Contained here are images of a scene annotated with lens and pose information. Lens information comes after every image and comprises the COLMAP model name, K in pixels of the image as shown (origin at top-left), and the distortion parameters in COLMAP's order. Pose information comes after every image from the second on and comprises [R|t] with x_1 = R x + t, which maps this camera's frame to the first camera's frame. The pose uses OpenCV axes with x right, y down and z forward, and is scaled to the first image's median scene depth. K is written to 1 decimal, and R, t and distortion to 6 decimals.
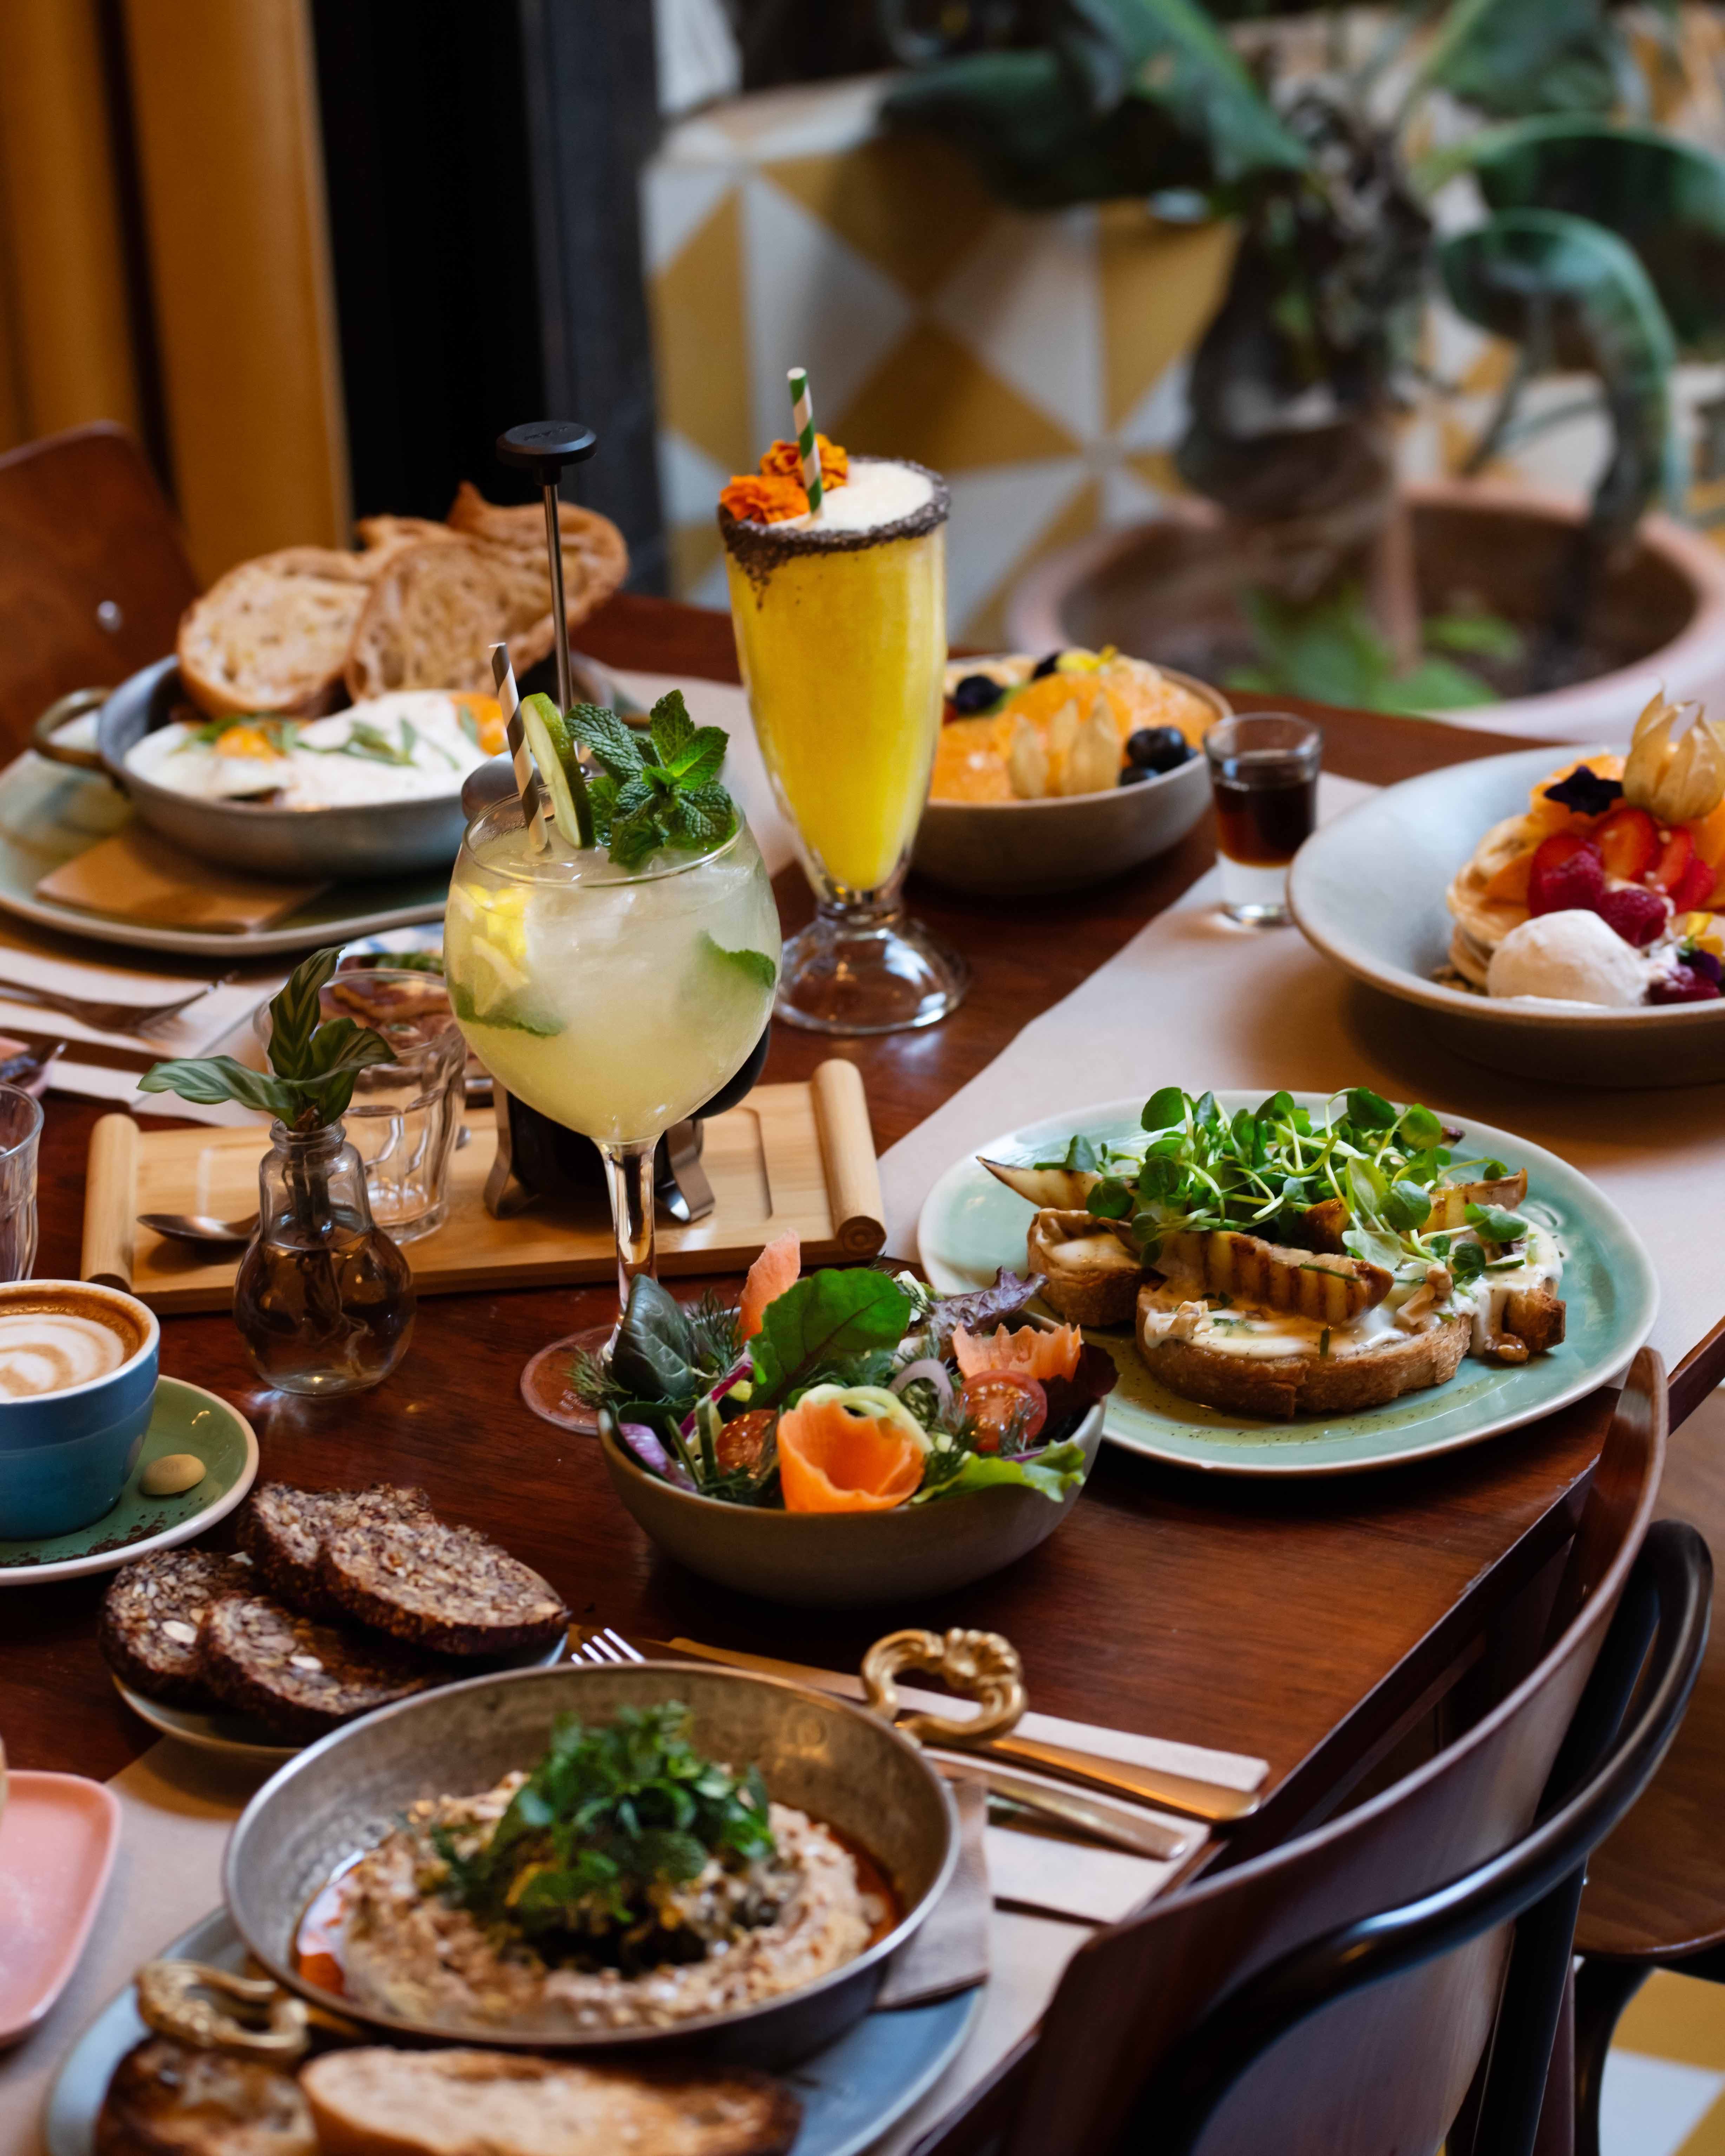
lens RADIAL K [[7551.4, 0, 862.5], [0, 7551.4, 1078.0], [0, 0, 1]] dist [-0.163994, -2.324788]
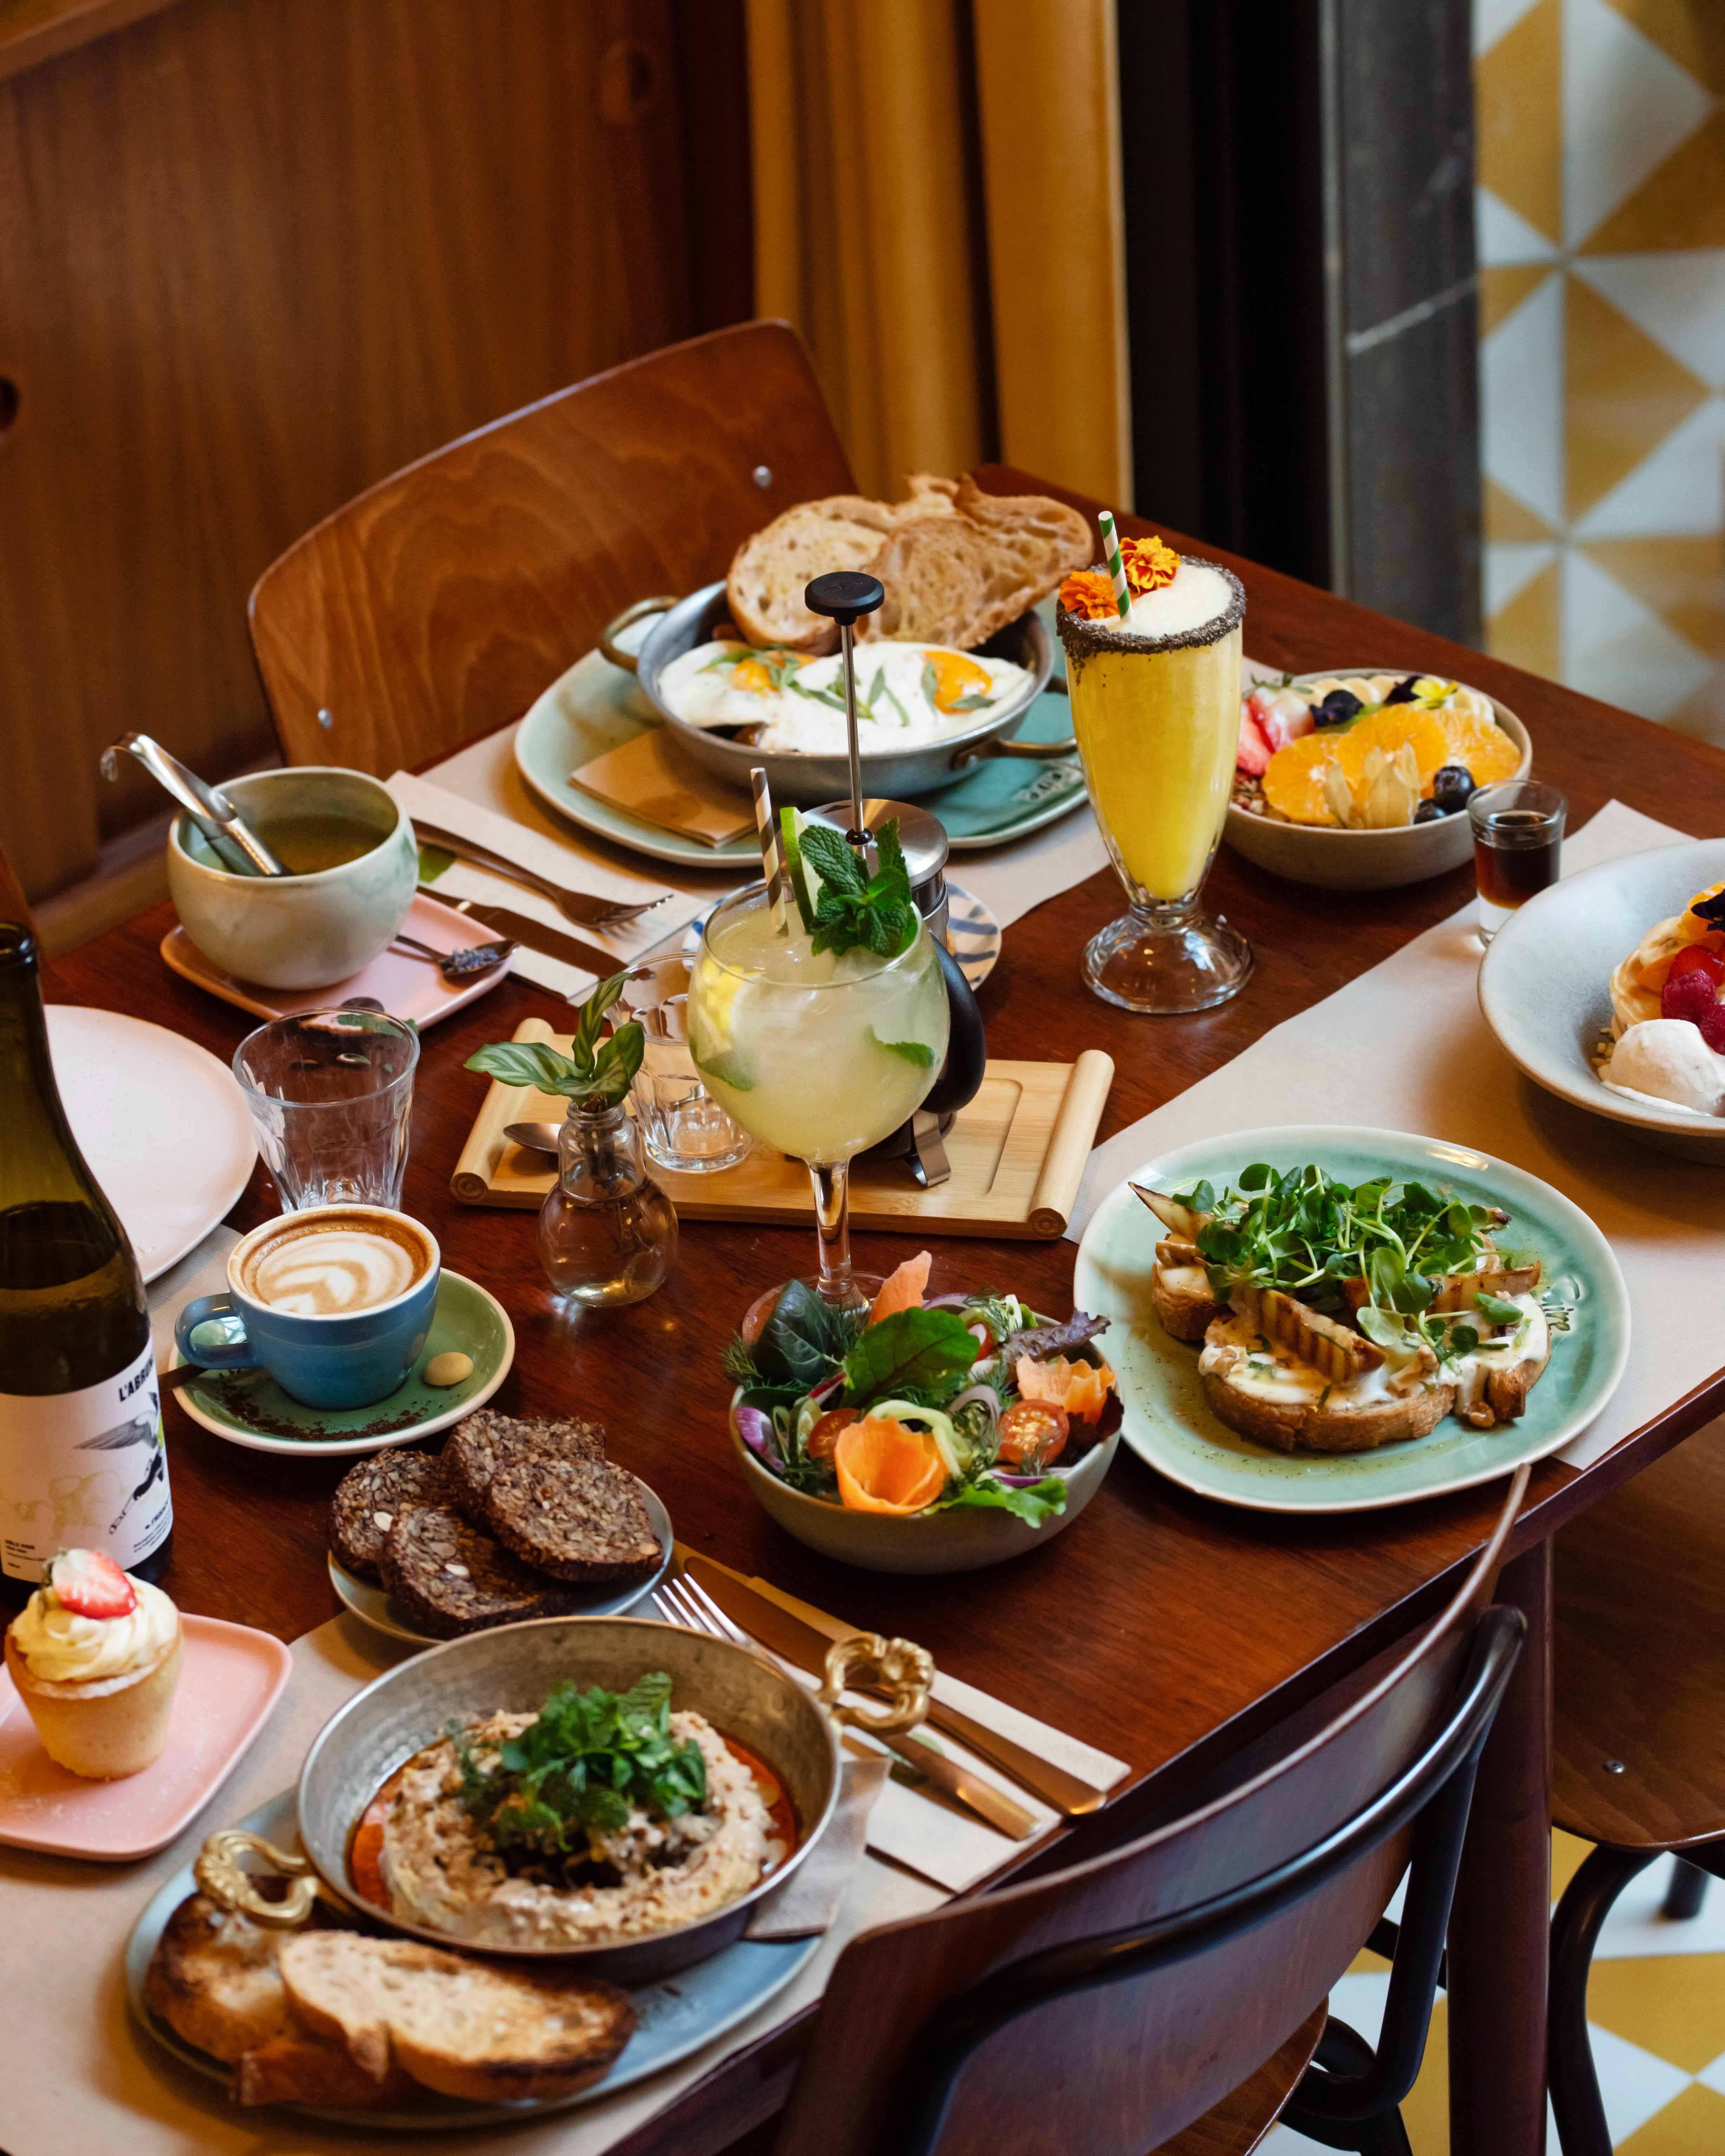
lens RADIAL K [[7551.4, 0, 862.5], [0, 7551.4, 1078.0], [0, 0, 1]] dist [-0.163994, -2.324788]
pose [[0.965798, 0.137498, -0.219838, 0.263002], [-0.103275, 0.981656, 0.160268, -0.217607], [0.237842, -0.132083, 0.962281, -0.241670]]
